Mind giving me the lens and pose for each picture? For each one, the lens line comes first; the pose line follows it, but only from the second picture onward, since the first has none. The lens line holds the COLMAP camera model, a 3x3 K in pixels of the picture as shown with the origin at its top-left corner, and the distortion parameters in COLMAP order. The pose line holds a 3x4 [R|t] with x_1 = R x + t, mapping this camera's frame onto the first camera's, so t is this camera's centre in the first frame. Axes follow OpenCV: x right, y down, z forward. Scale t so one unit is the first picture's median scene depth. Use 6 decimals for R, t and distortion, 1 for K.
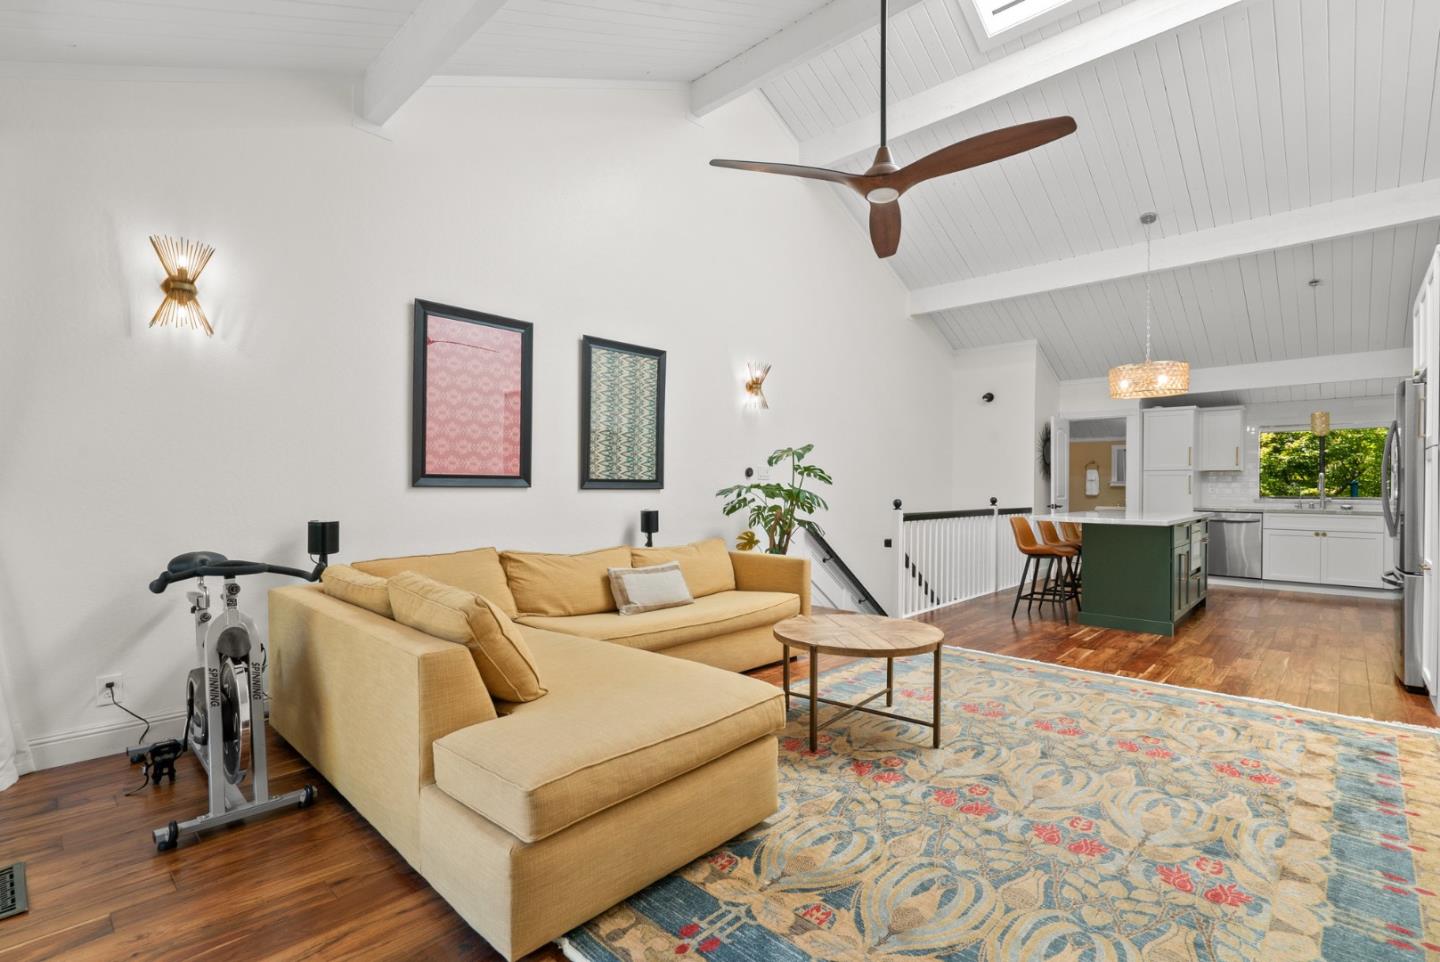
lens RADIAL K [[584.8, 0, 718.3], [0, 584.8, 474.9], [0, 0, 1]] dist [-0.000432, -0.000155]
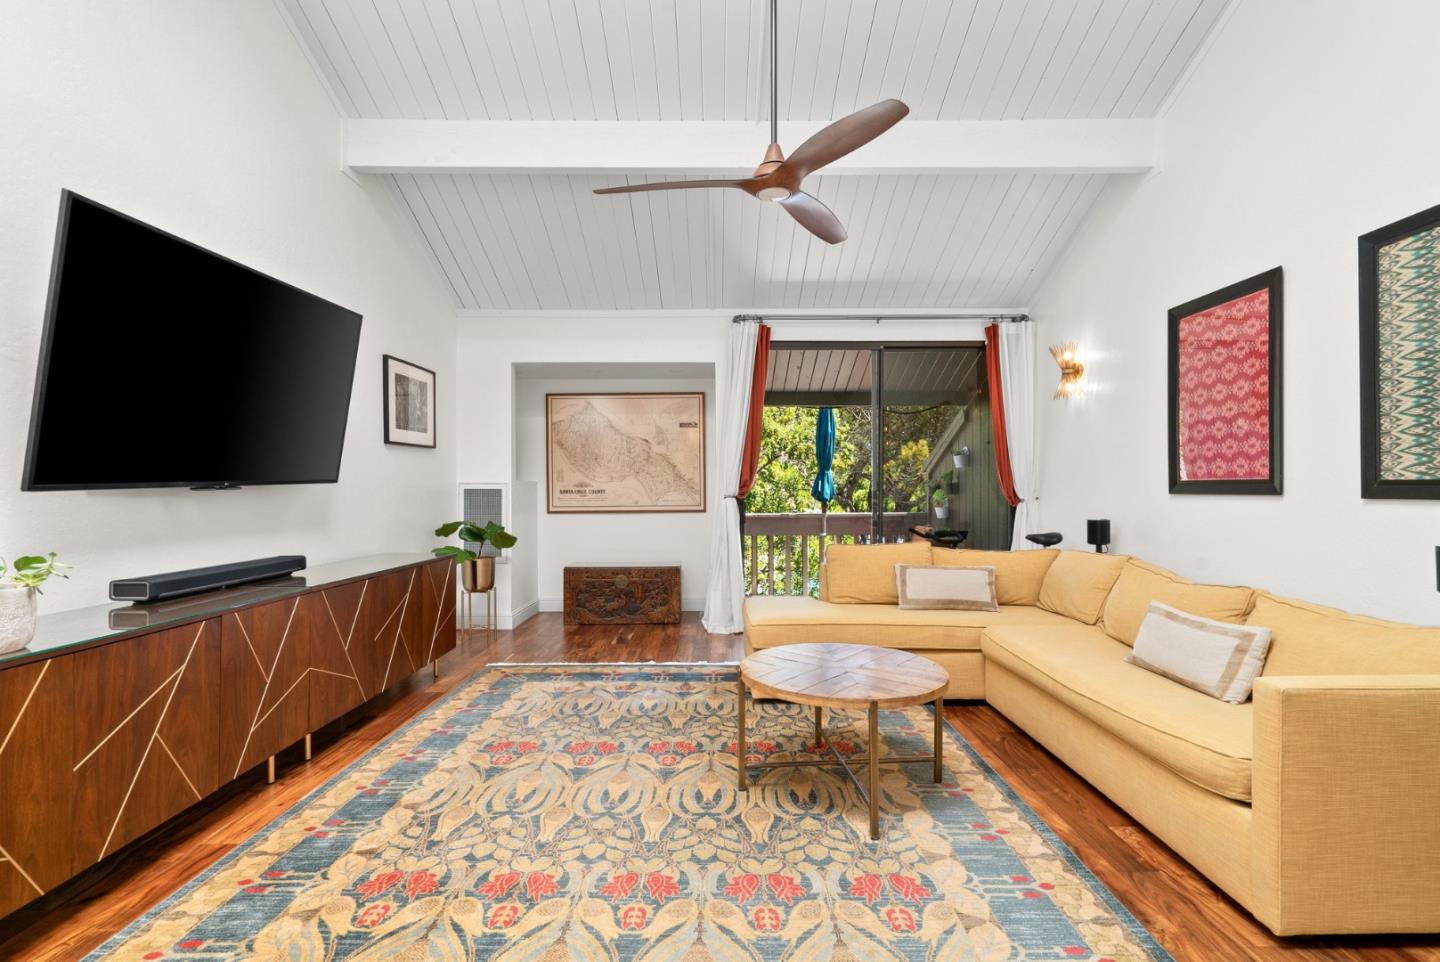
lens RADIAL K [[656.5, 0, 719.9], [0, 656.5, 497.5], [0, 0, 1]] dist [0.000660, 0.000190]
pose [[-0.679762, -0.010143, -0.733363, 0.781168], [-0.007456, 0.999948, -0.006919, 0.037308], [0.733395, 0.000764, -0.679802, 1.101652]]
